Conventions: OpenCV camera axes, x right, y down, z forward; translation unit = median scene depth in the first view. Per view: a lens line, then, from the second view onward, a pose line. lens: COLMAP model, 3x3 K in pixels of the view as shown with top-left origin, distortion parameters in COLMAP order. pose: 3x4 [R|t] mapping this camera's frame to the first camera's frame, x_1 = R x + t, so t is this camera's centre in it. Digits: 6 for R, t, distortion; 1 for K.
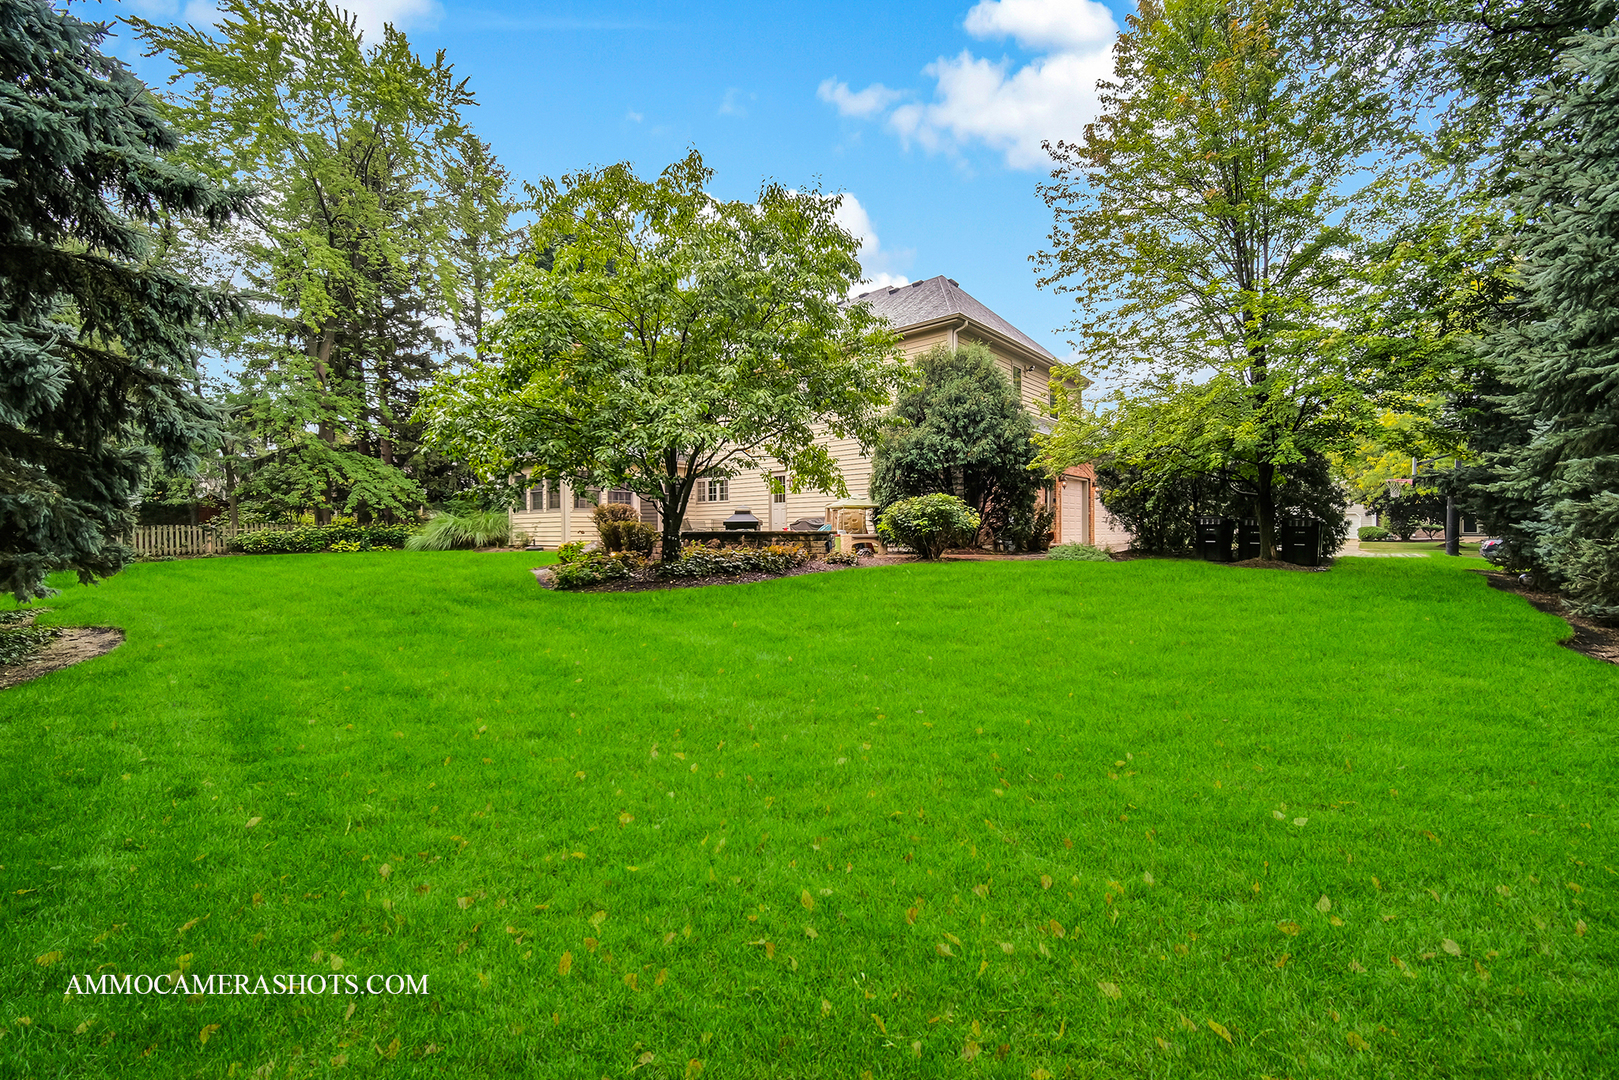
lens RADIAL K [[653.2, 0, 817.6], [0, 653.2, 537.6], [0, 0, 1]] dist [-0.001912, 0.000786]
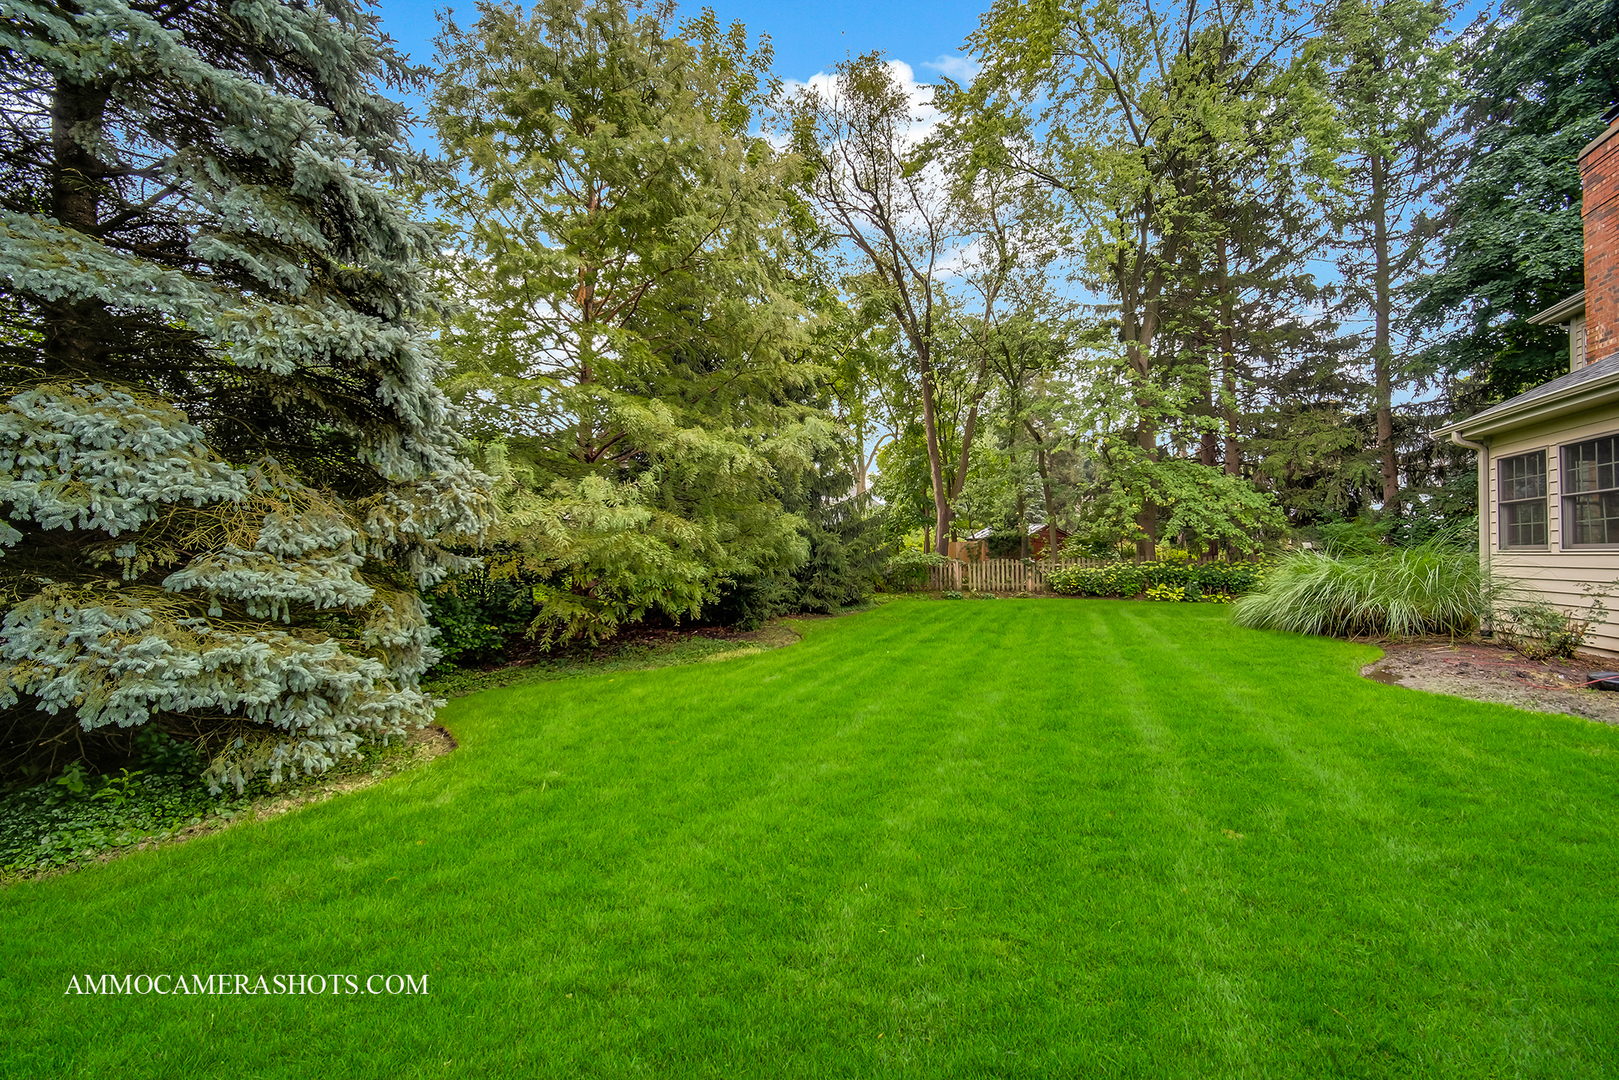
lens RADIAL K [[653.2, 0, 817.6], [0, 653.2, 537.6], [0, 0, 1]] dist [-0.001912, 0.000786]
pose [[0.377073, -0.008681, -0.926143, -0.210097], [-0.026557, 0.999444, -0.020180, -0.022482], [0.925803, 0.032205, 0.376633, 0.385554]]
